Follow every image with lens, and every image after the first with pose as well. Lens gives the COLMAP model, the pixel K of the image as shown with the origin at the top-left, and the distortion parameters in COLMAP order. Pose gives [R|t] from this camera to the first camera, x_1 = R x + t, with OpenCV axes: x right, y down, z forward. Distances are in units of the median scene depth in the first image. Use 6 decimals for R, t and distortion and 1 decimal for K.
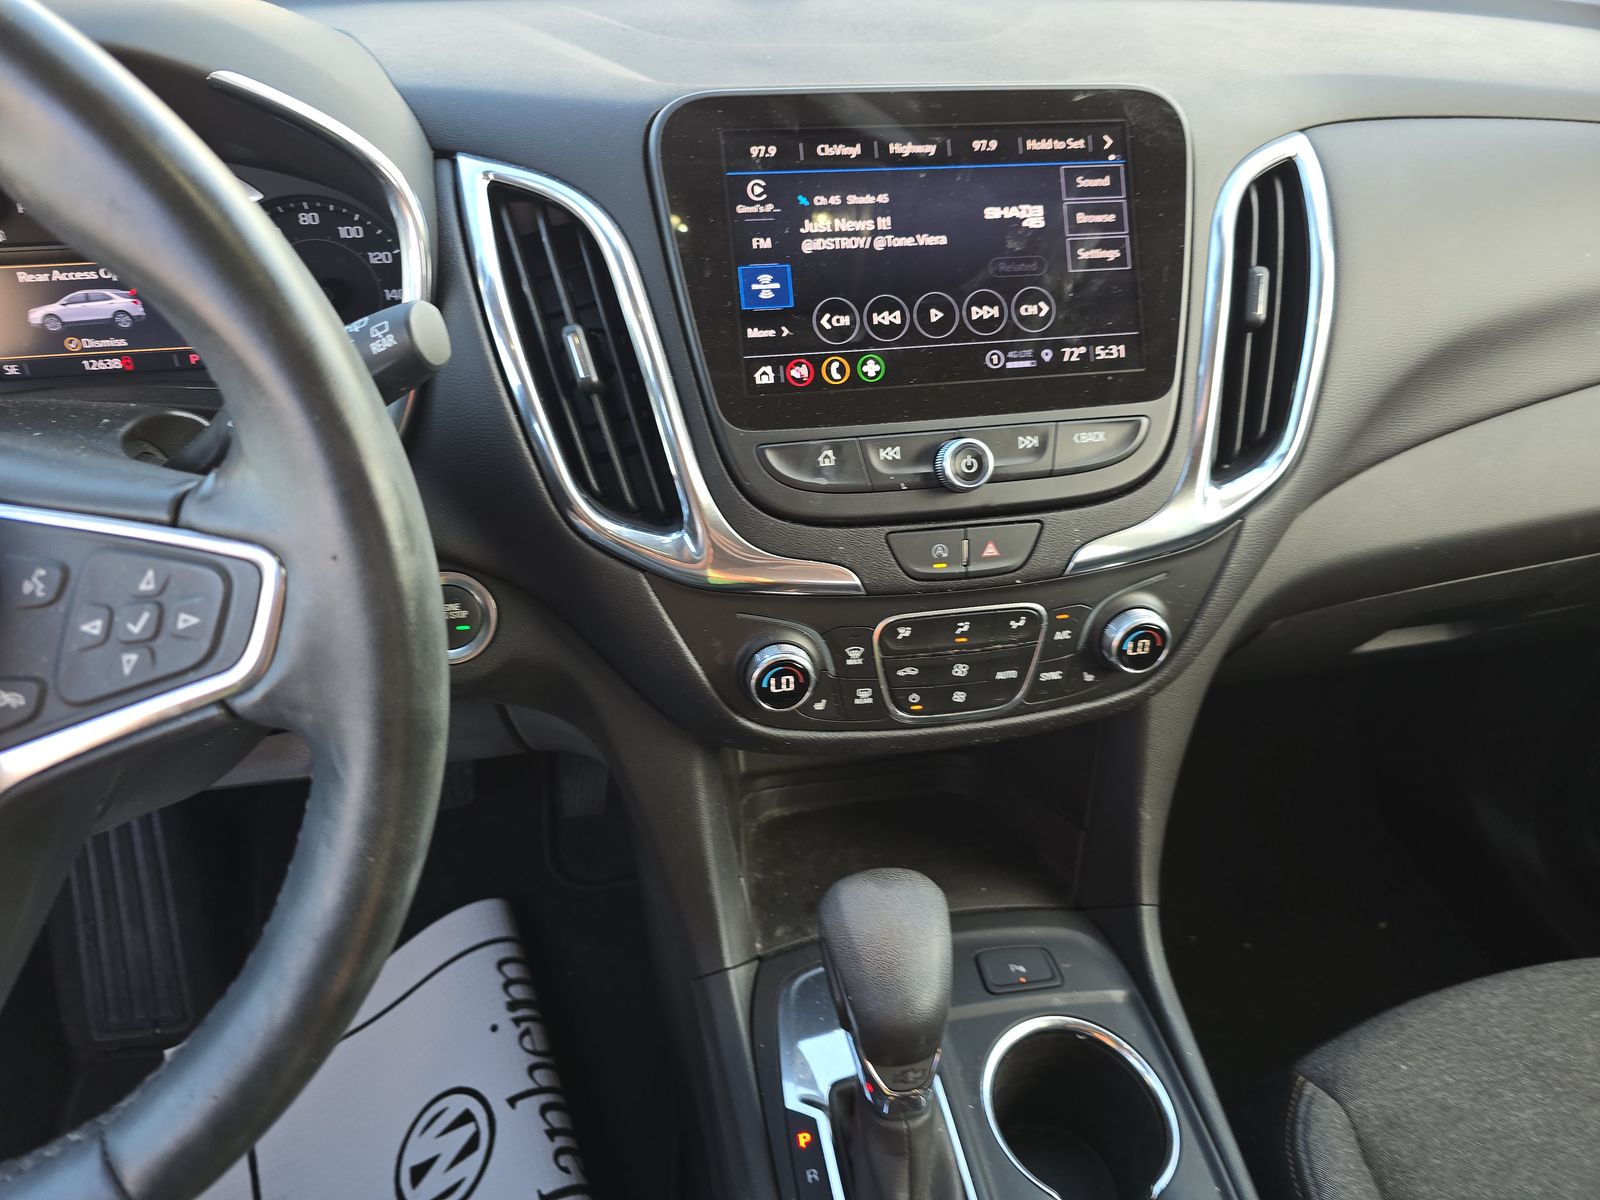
lens RADIAL K [[1057.2, 0, 800.0], [0, 1057.2, 600.0], [0, 0, 1]] dist [0.081533, -0.078258]
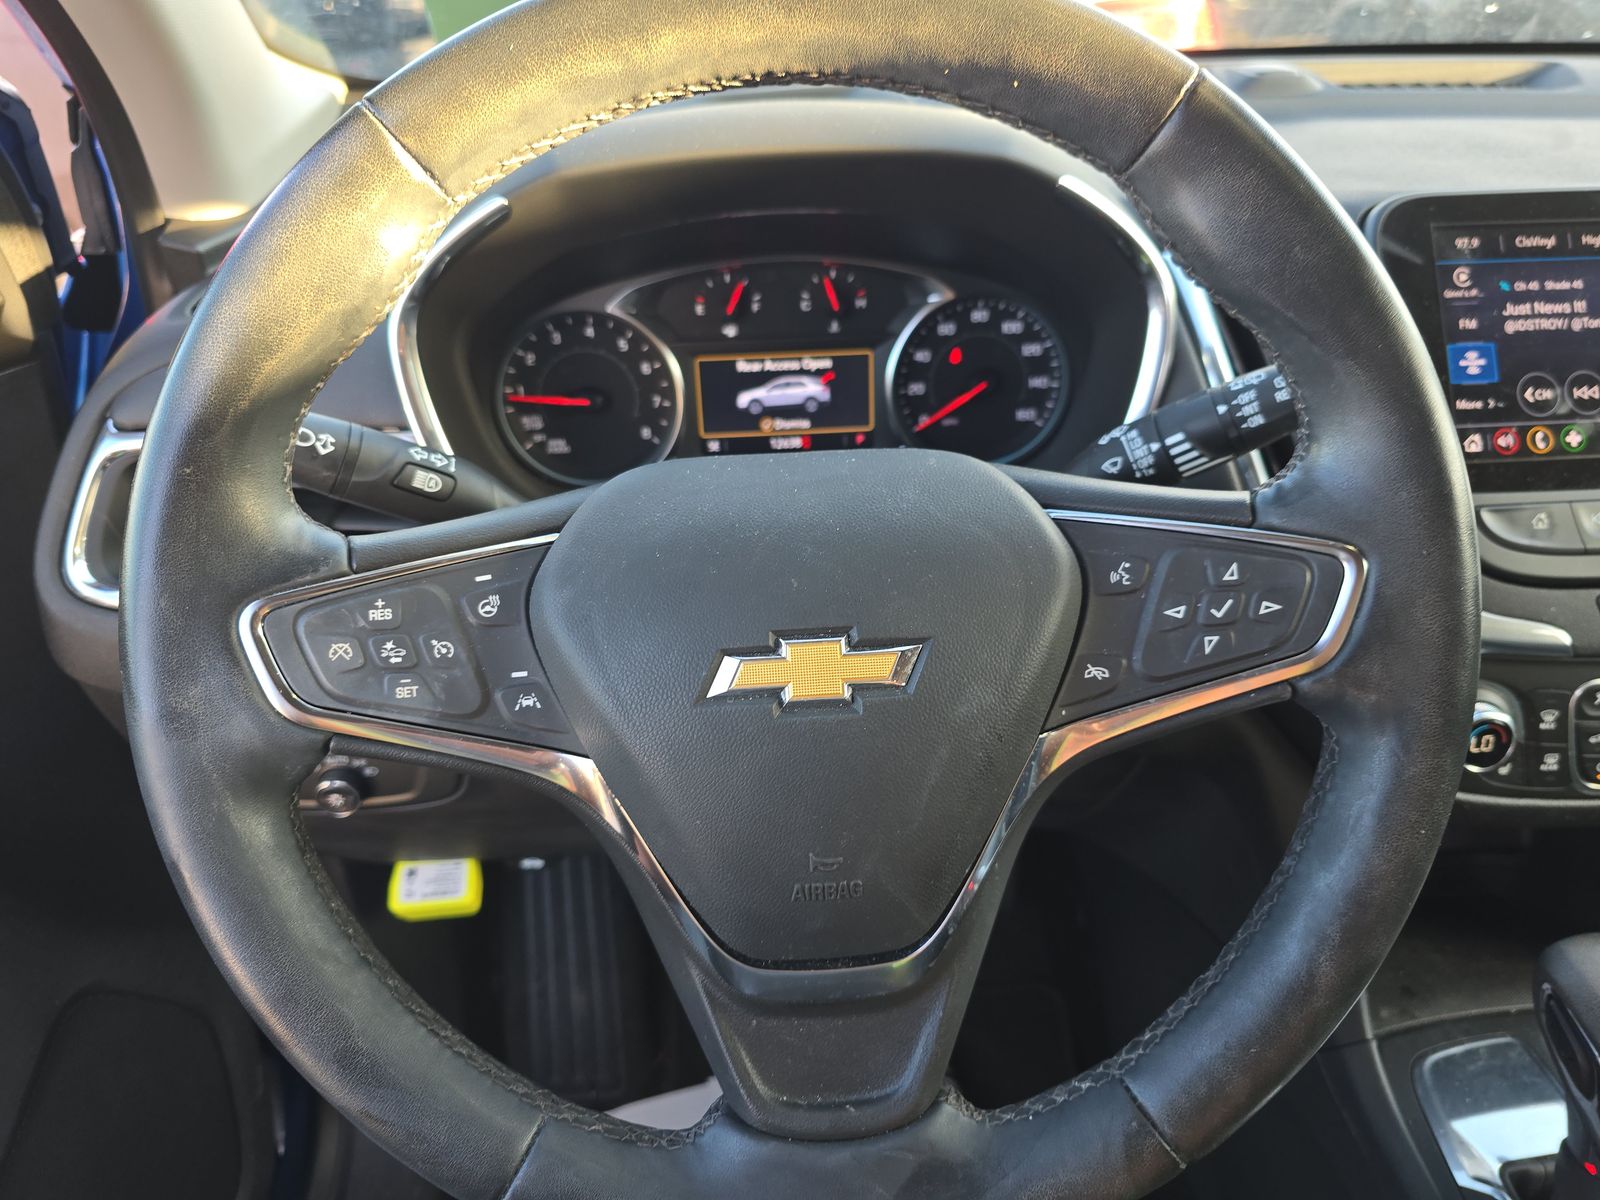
lens RADIAL K [[1075.0, 0, 802.7], [0, 1075.0, 620.0], [0, 0, 1]] dist [0.003010, 0.001071]
pose [[0.992005, 0.026797, -0.123320, -0.549379], [-0.041040, 0.992581, -0.114445, 0.109518], [0.119339, 0.118591, 0.985746, -0.107291]]
